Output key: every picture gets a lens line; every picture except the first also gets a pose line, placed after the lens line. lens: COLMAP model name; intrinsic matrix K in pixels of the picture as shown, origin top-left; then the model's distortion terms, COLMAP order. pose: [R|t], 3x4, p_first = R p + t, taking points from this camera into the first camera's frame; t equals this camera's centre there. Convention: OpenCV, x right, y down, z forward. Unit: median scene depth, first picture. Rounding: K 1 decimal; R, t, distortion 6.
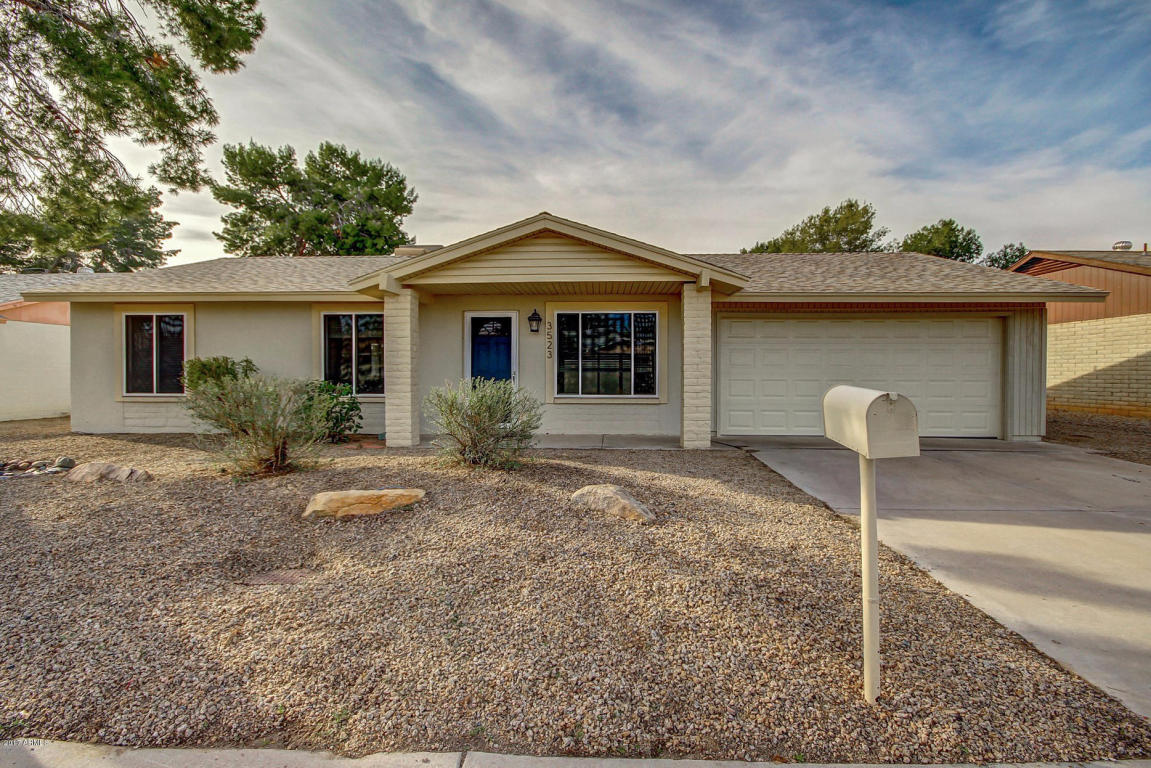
lens RADIAL K [[531.1, 0, 578.9], [0, 531.1, 380.0], [0, 0, 1]] dist [-0.002090, -0.000293]
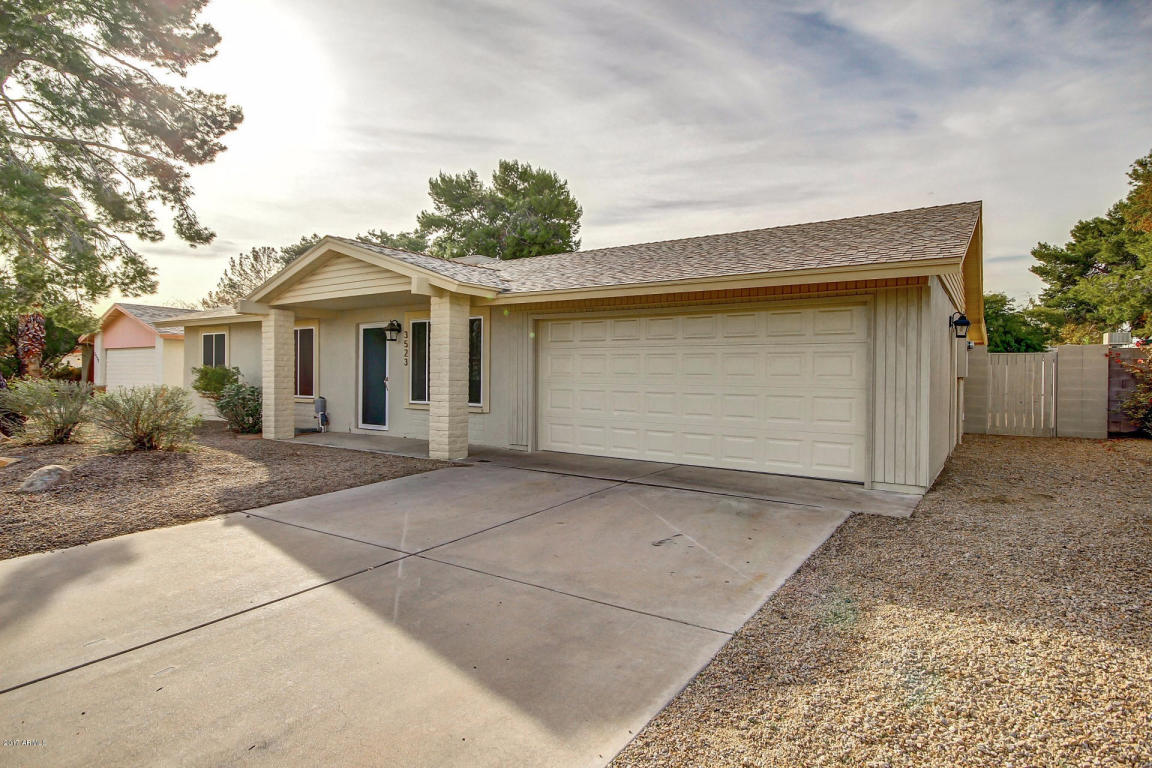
lens RADIAL K [[589.0, 0, 576.0], [0, 589.0, 384.0], [0, 0, 1]] dist [0.001985, 0.000167]
pose [[0.859725, 0.013733, -0.510573, 0.811986], [-0.013132, 0.999902, 0.004784, -0.014410], [0.510588, 0.002592, 0.859821, 0.166615]]
